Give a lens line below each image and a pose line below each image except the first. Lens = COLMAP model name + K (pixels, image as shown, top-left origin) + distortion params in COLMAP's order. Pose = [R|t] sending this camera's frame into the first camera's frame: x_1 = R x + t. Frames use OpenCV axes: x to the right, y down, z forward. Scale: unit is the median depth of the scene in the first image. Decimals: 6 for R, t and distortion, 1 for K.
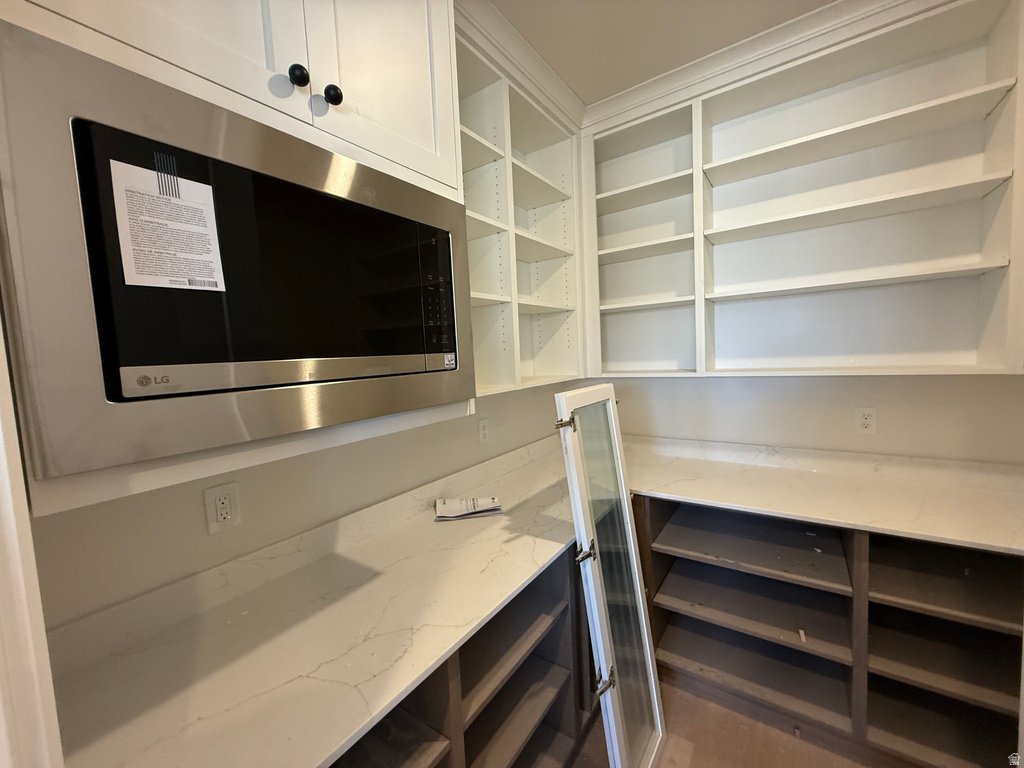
lens RADIAL K [[407.4, 0, 512.0], [0, 407.4, 384.0], [0, 0, 1]] dist [-0.003250, -0.000059]
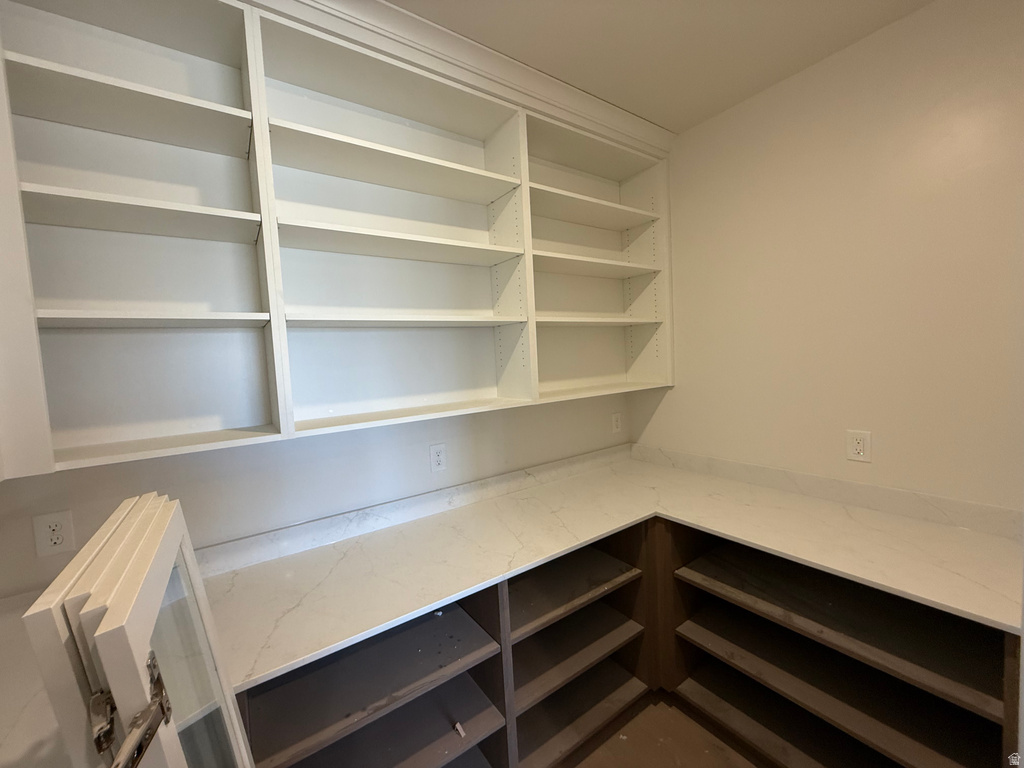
lens RADIAL K [[407.4, 0, 512.0], [0, 407.4, 384.0], [0, 0, 1]] dist [-0.003250, -0.000059]
pose [[0.348407, -0.026231, 0.936976, -0.017722], [0.104078, 0.994510, -0.010859, -0.068024], [-0.931547, 0.101302, 0.349224, 0.490303]]
